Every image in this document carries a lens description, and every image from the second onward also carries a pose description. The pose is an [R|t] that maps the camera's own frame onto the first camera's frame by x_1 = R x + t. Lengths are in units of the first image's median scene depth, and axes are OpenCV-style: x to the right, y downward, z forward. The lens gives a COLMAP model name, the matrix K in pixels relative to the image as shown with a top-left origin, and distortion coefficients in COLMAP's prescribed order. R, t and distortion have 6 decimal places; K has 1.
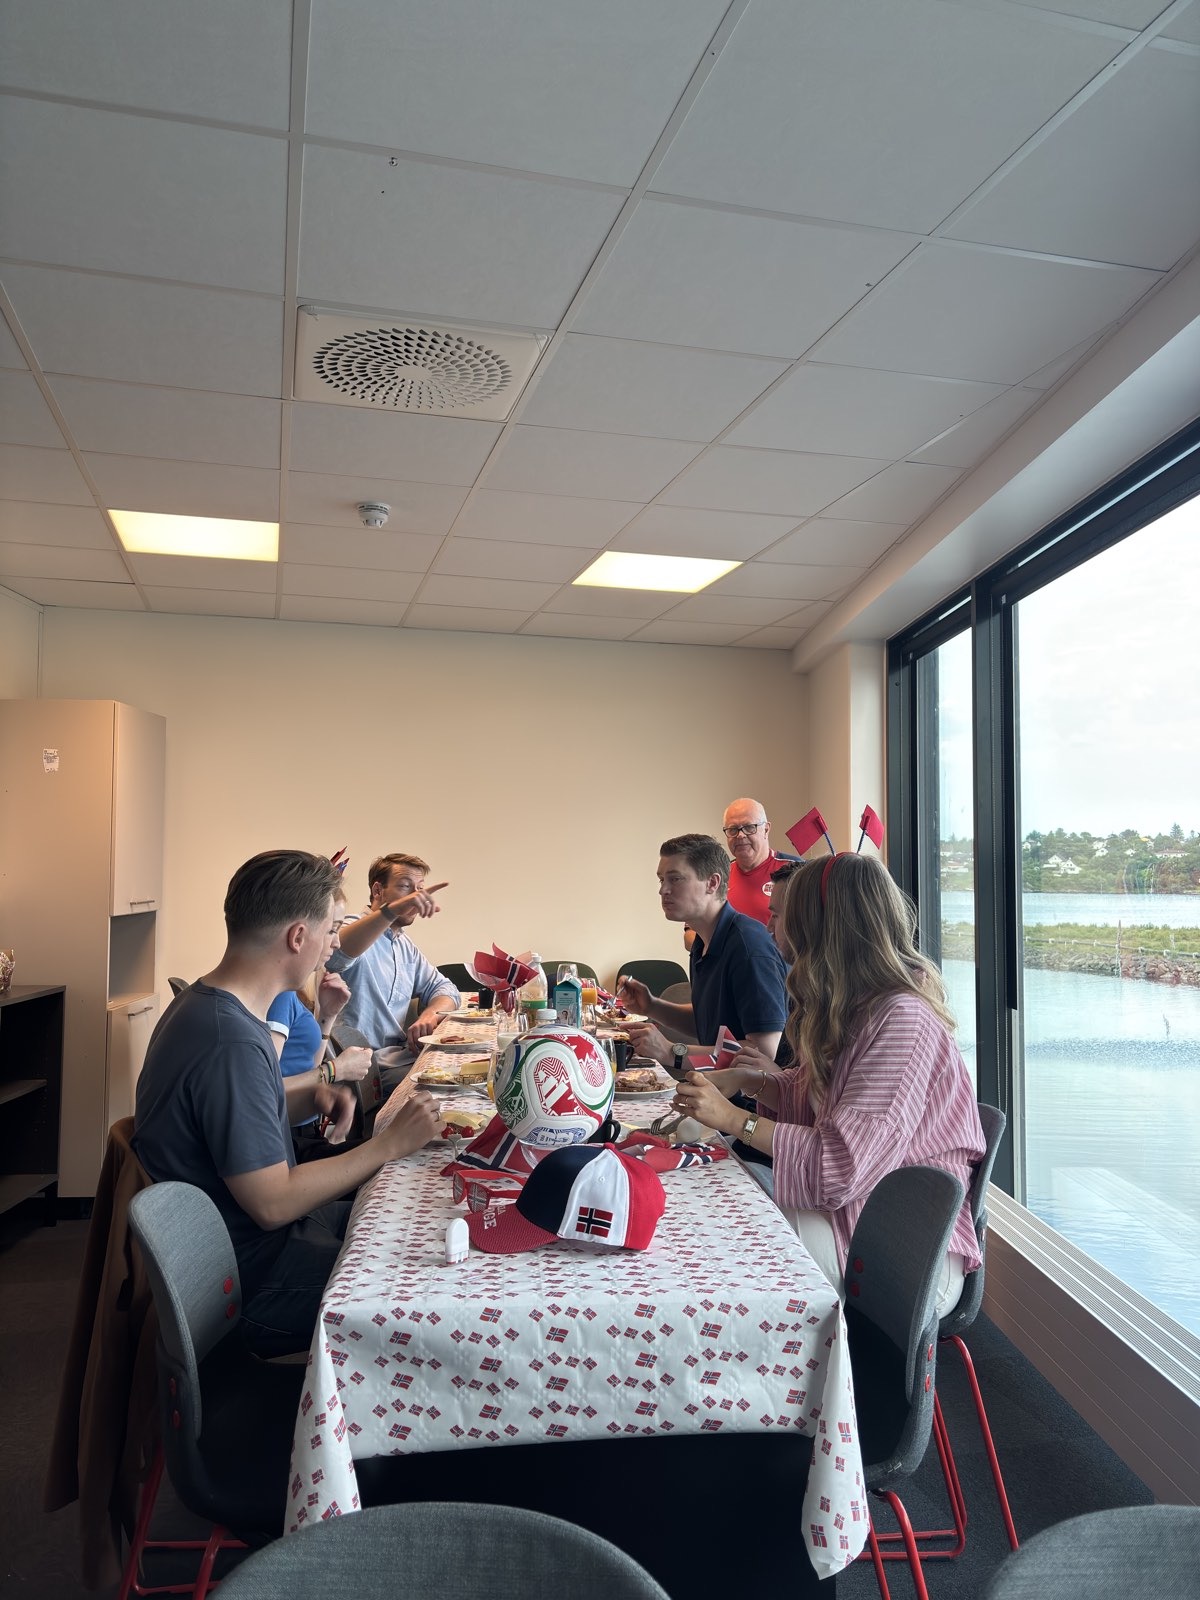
lens RADIAL K [[1212.6, 0, 602.2], [0, 1212.6, 803.7], [0, 0, 1]] dist [-0.006214, -0.000751]
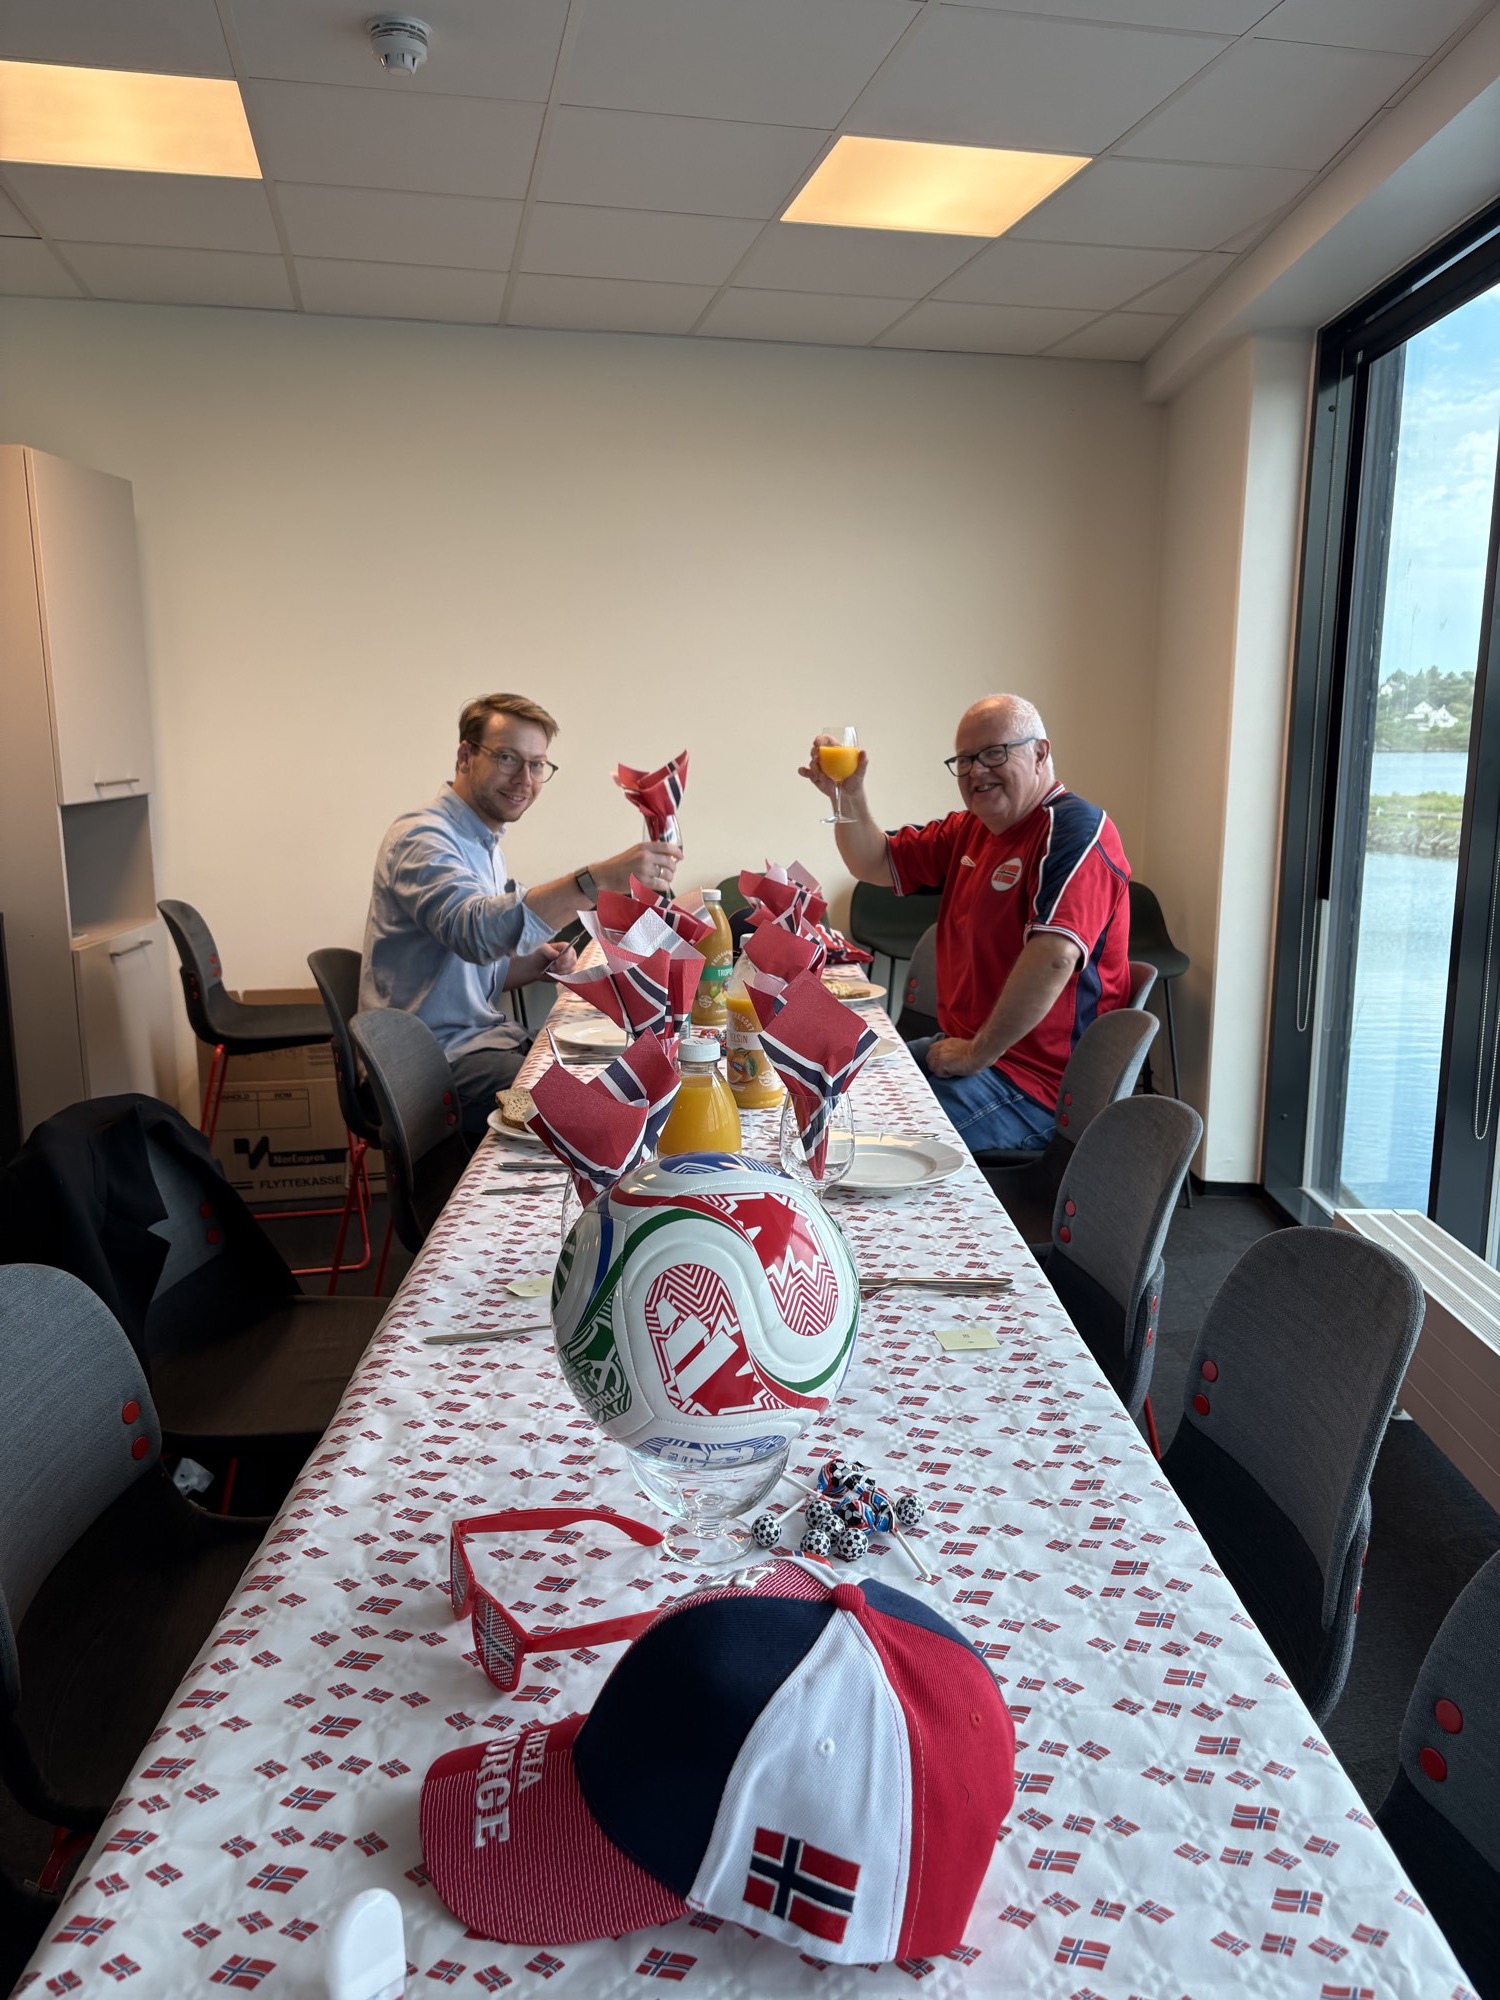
lens RADIAL K [[1490.5, 0, 766.3], [0, 1490.5, 1013.5], [0, 0, 1]] dist [-0.012833, 0.006058]
pose [[0.999056, 0.005143, -0.043128, -0.000020], [0.005571, 0.969594, 0.244657, 0.011355], [0.043075, -0.244666, 0.968650, 0.268304]]
